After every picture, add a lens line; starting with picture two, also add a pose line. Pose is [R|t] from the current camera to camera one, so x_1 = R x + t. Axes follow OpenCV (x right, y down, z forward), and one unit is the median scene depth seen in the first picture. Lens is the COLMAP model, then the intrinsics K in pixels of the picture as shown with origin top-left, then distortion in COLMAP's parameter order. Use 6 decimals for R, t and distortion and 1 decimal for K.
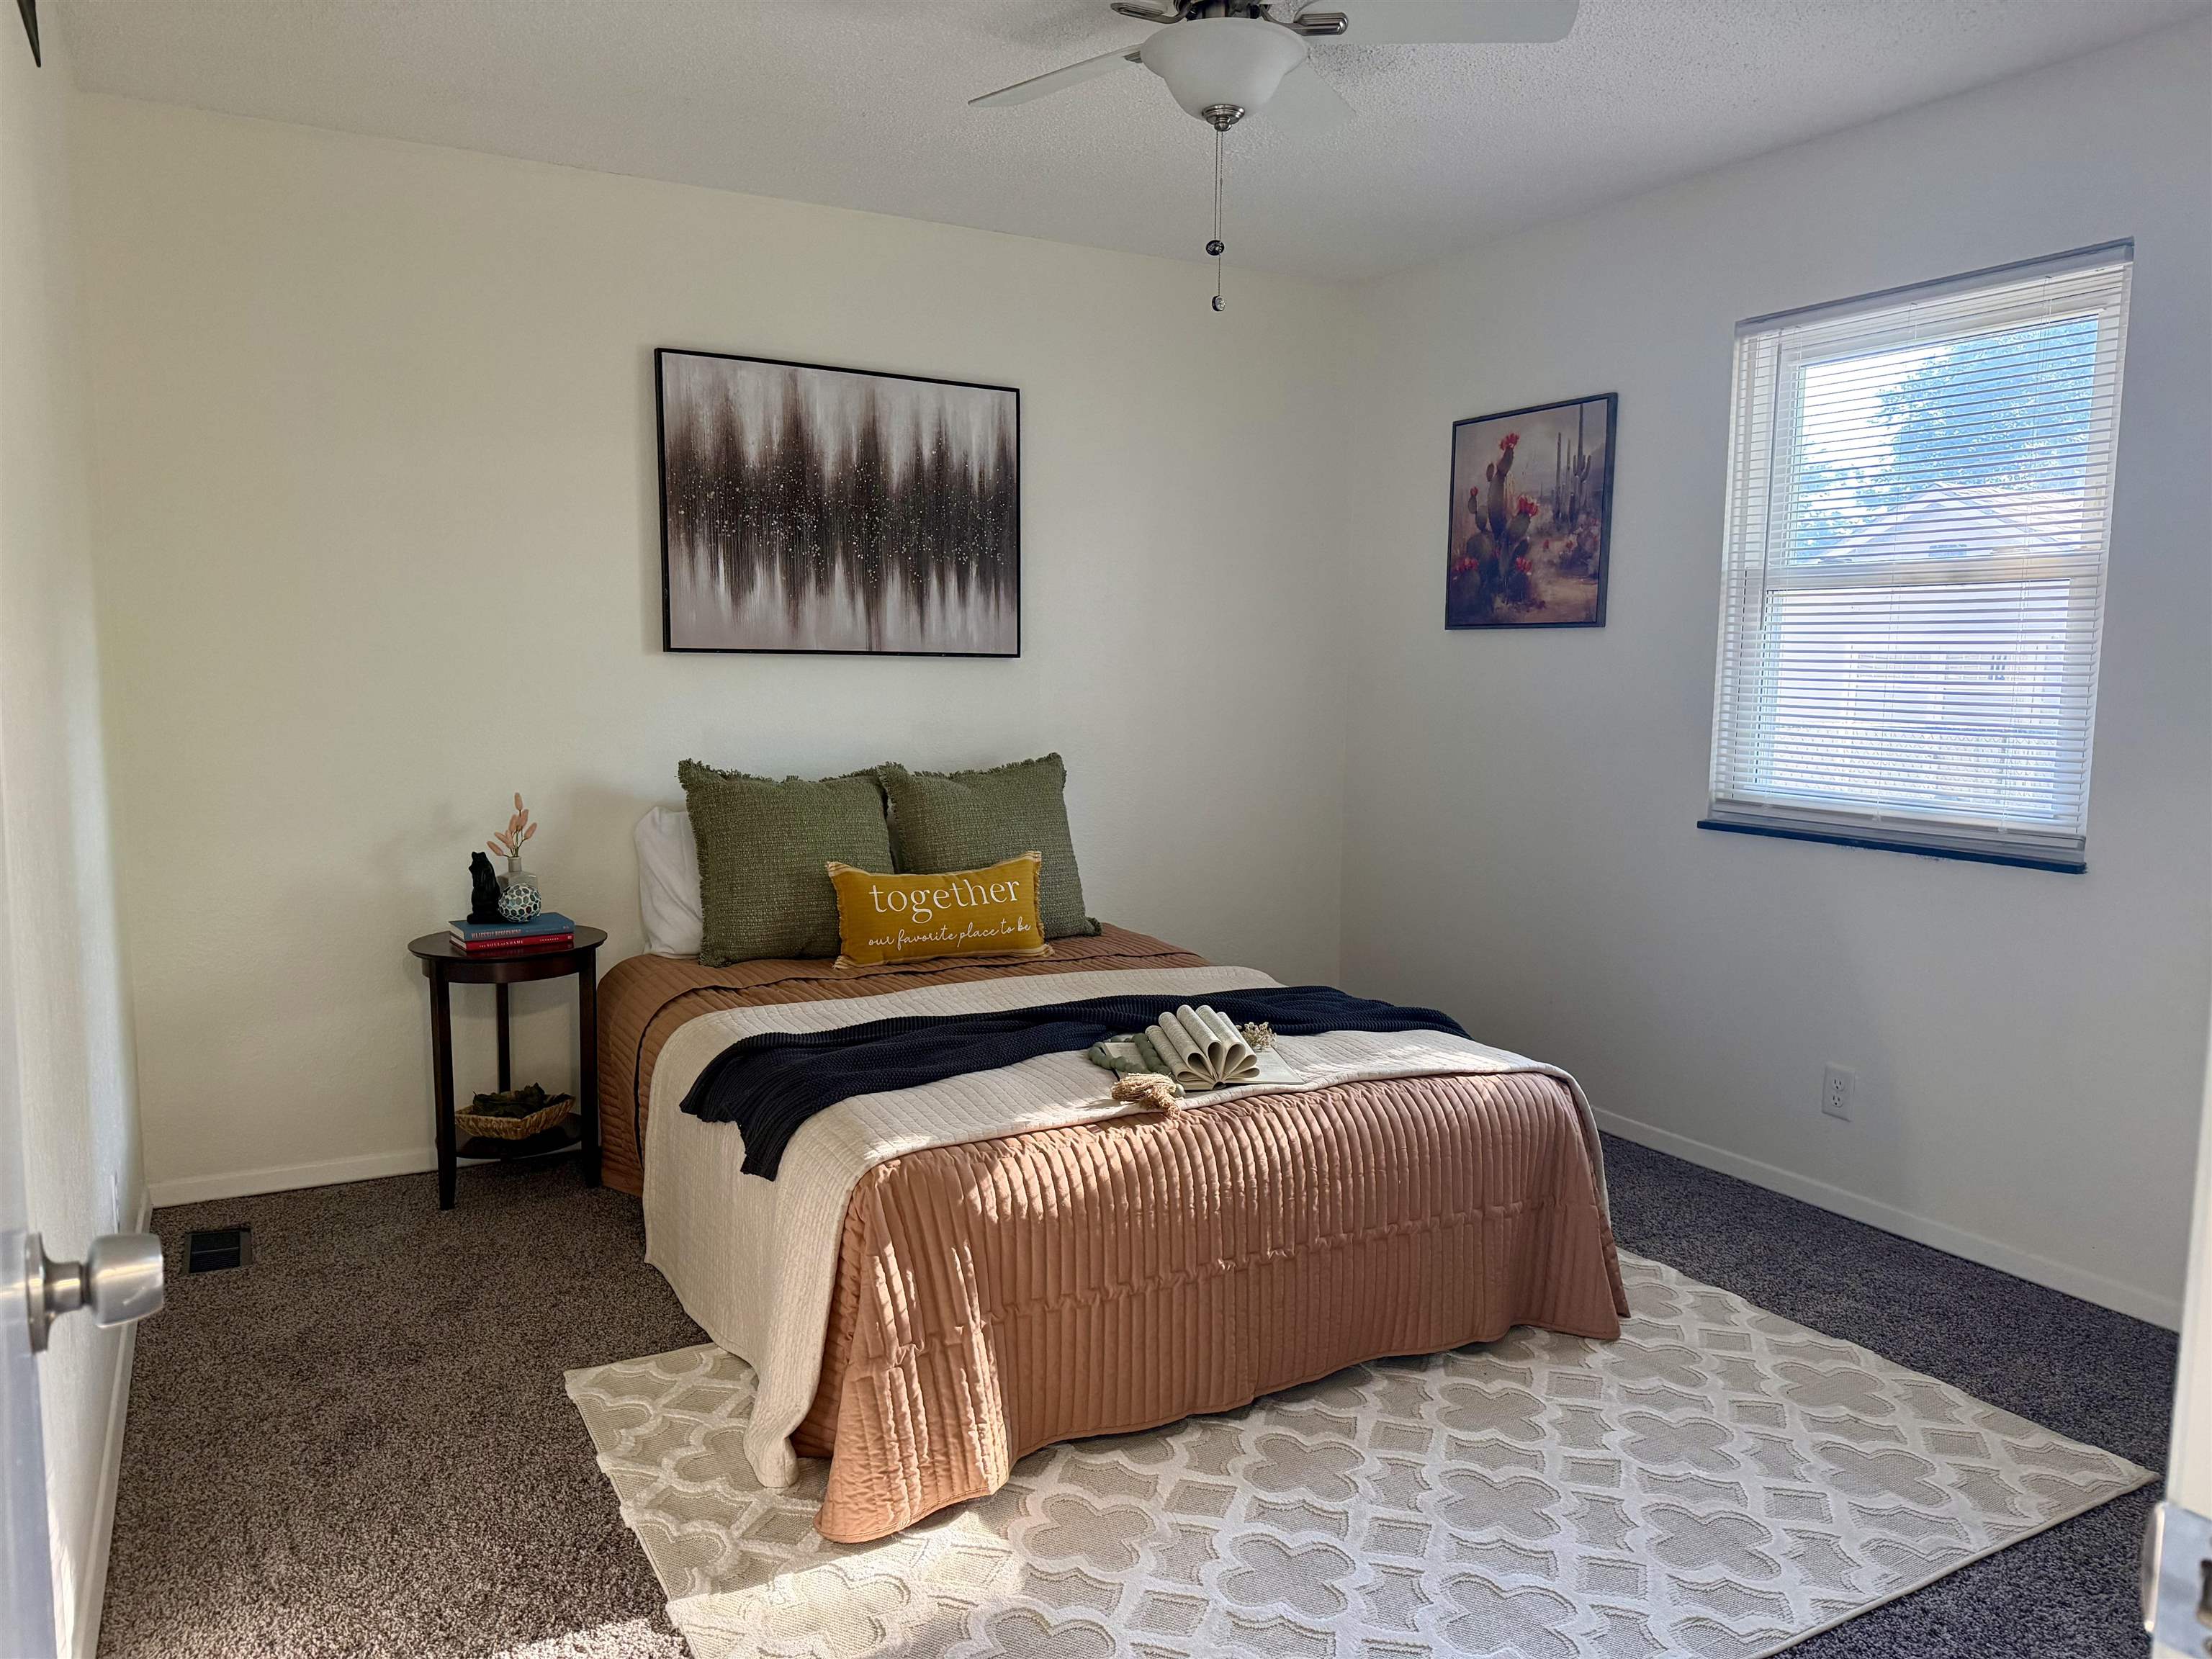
lens RADIAL K [[1541.7, 0, 1081.0], [0, 1541.7, 827.3], [0, 0, 1]] dist [0.107097, -0.160738]
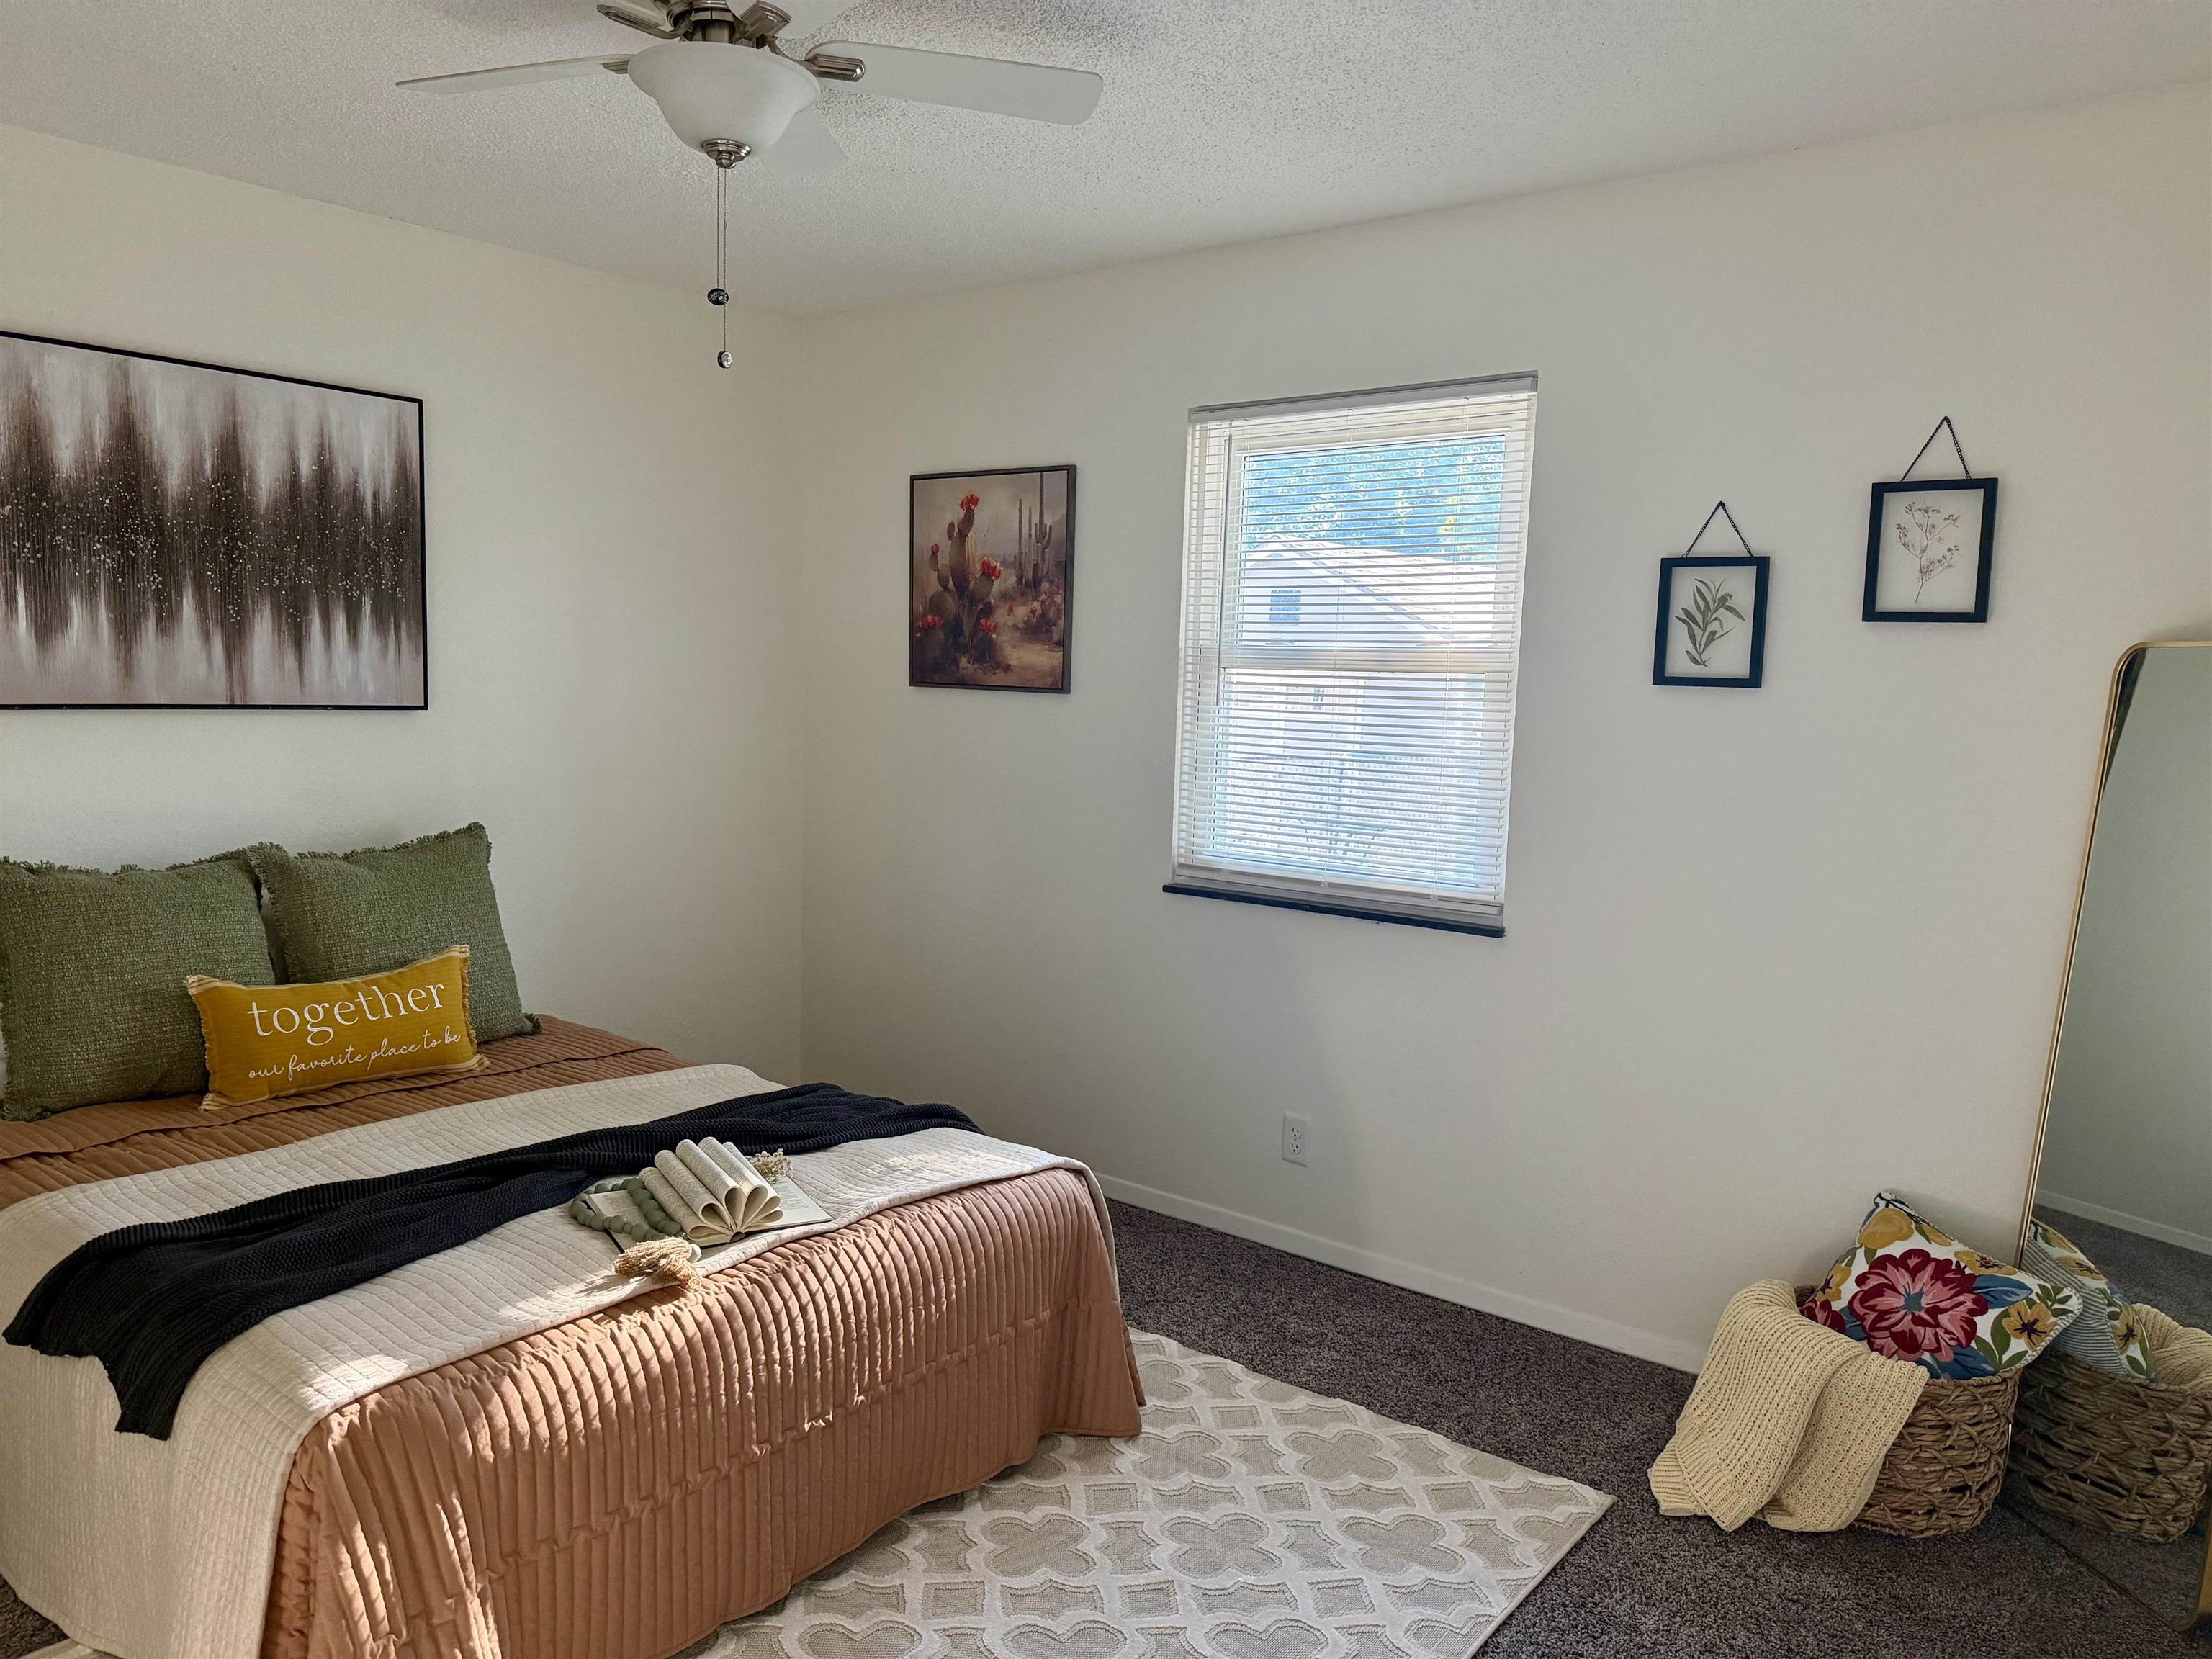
lens RADIAL K [[1549.9, 0, 1113.8], [0, 1549.9, 830.5], [0, 0, 1]] dist [0.095767, -0.167486]
pose [[0.917647, -0.021042, 0.396838, -0.059509], [0.022552, 0.999745, 0.000861, -0.057106], [-0.396755, 0.008159, 0.917888, 0.086301]]
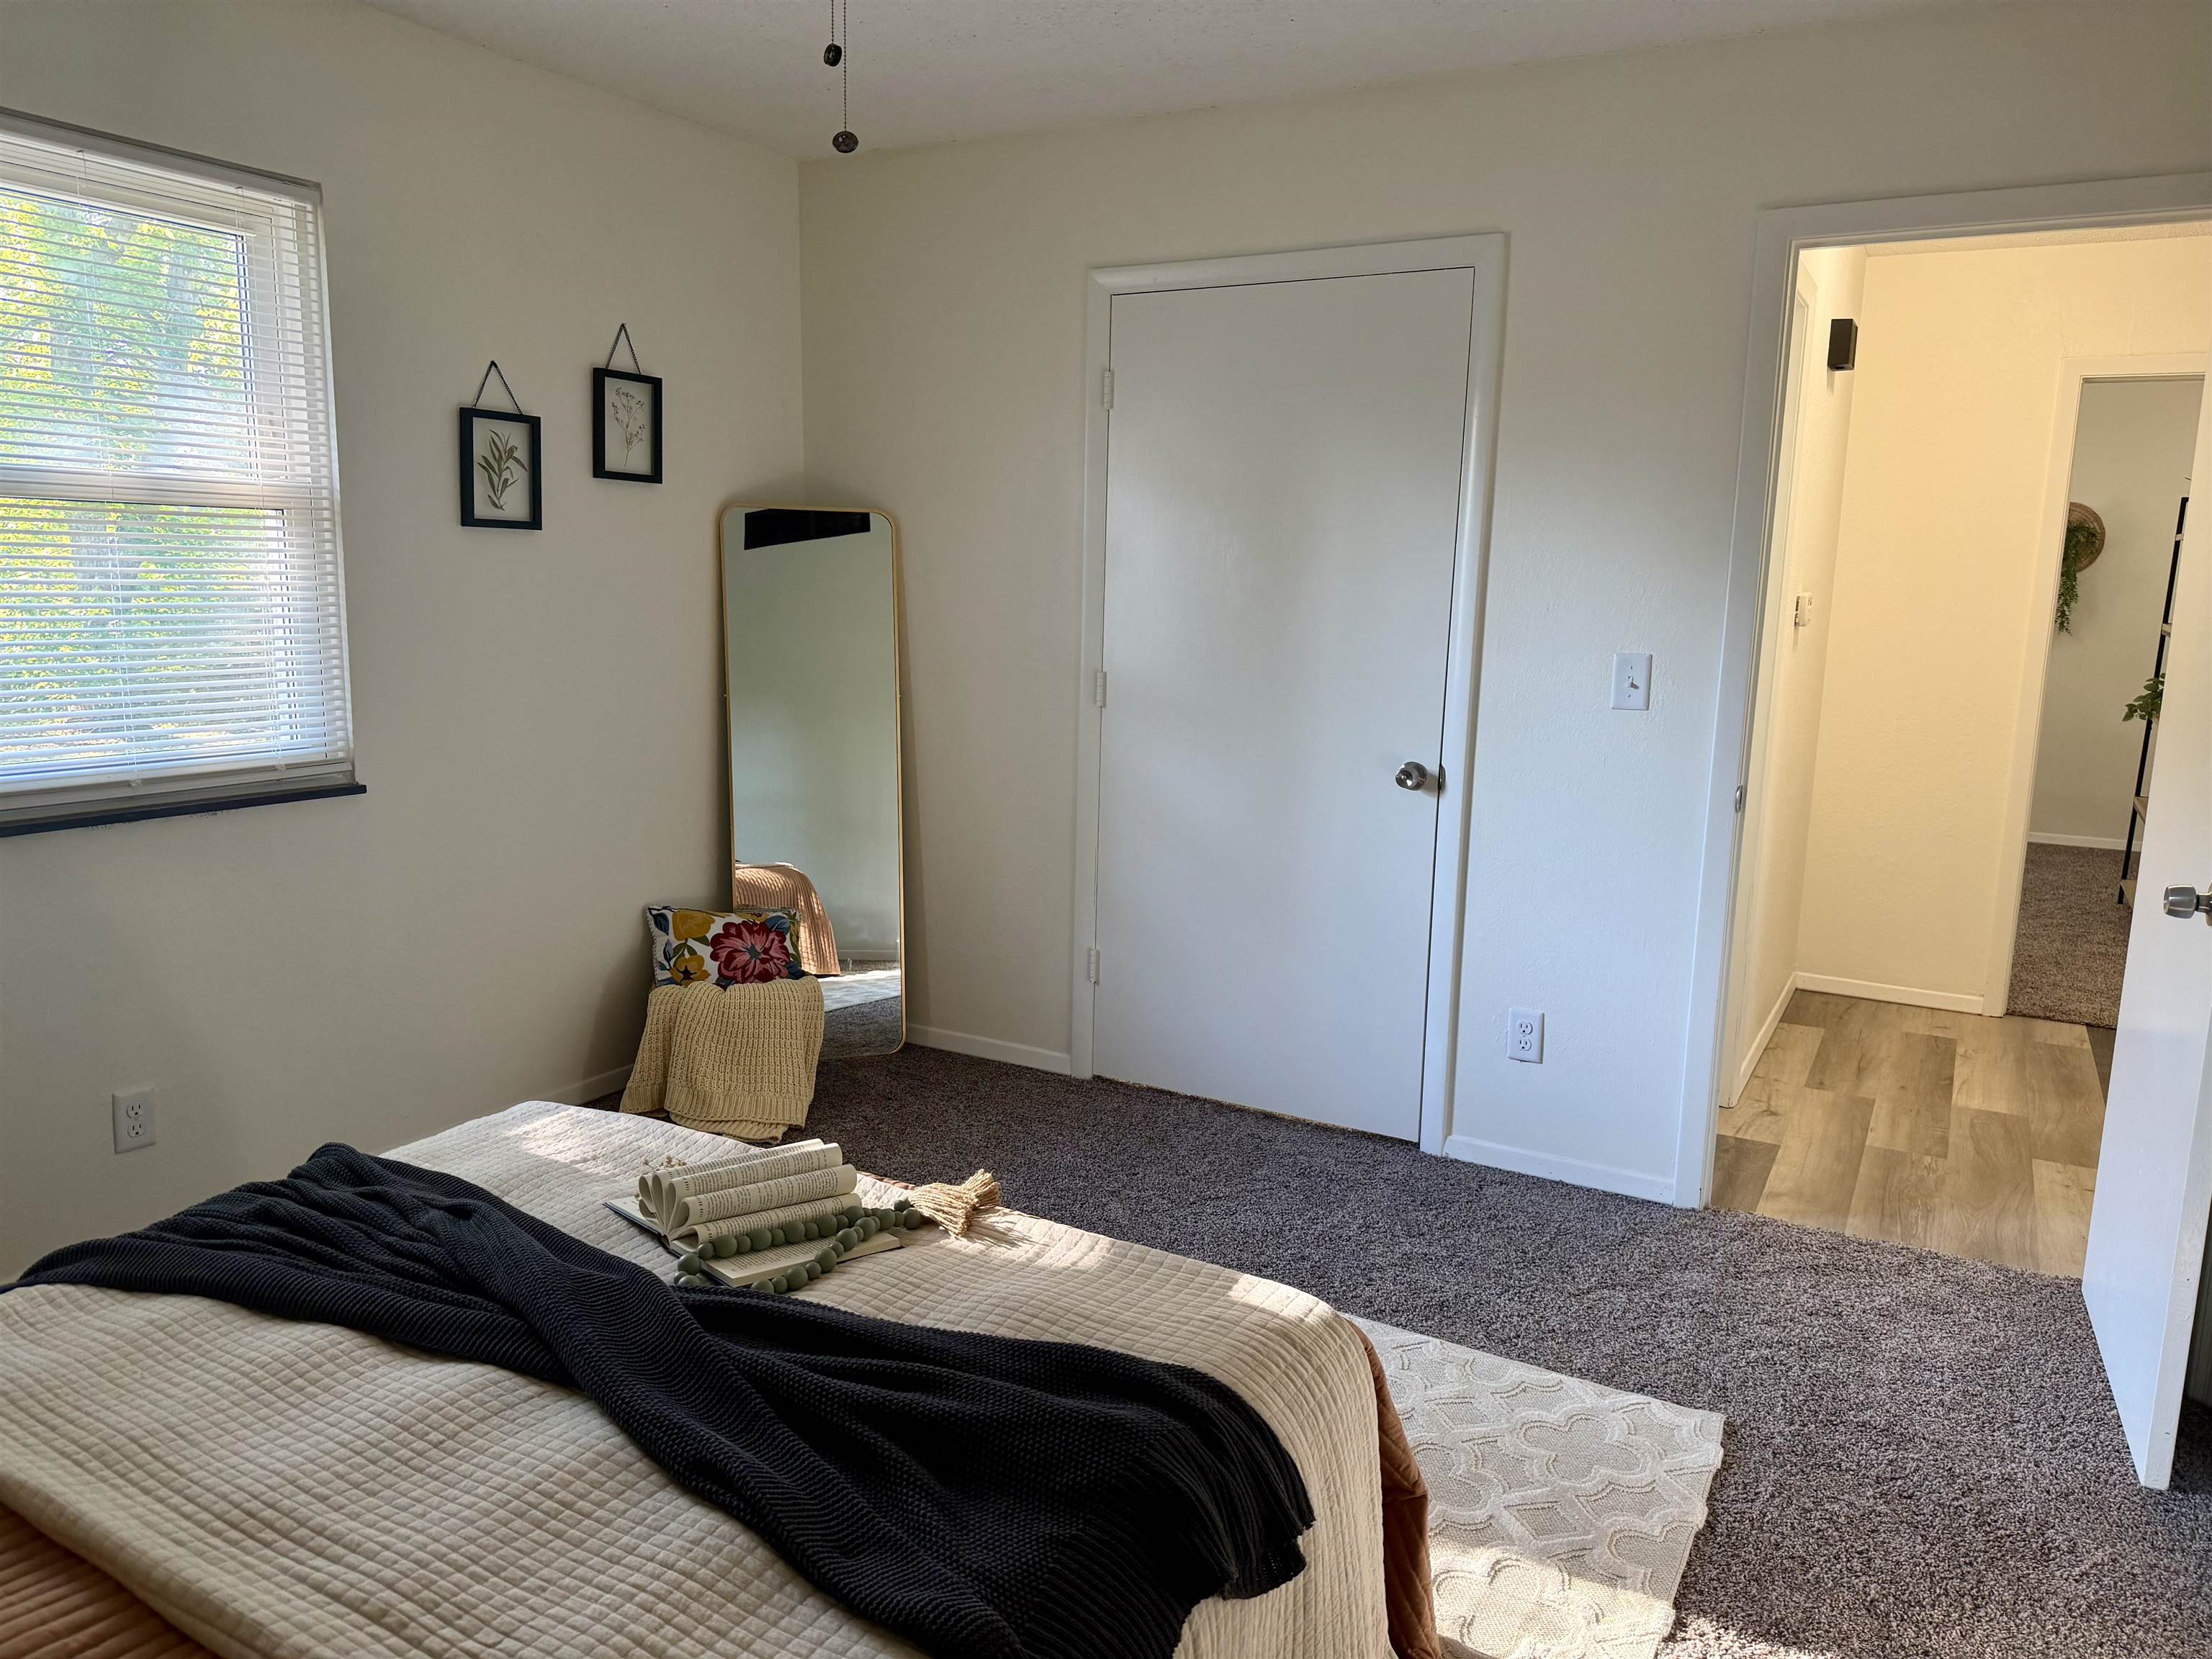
lens RADIAL K [[1542.2, 0, 1106.0], [0, 1542.2, 829.5], [0, 0, 1]] dist [0.003324, 0.001205]
pose [[-0.521382, -0.160004, 0.838188, -0.542439], [0.070337, 0.970862, 0.229082, -0.159872], [-0.850420, 0.178395, -0.494936, 1.144008]]
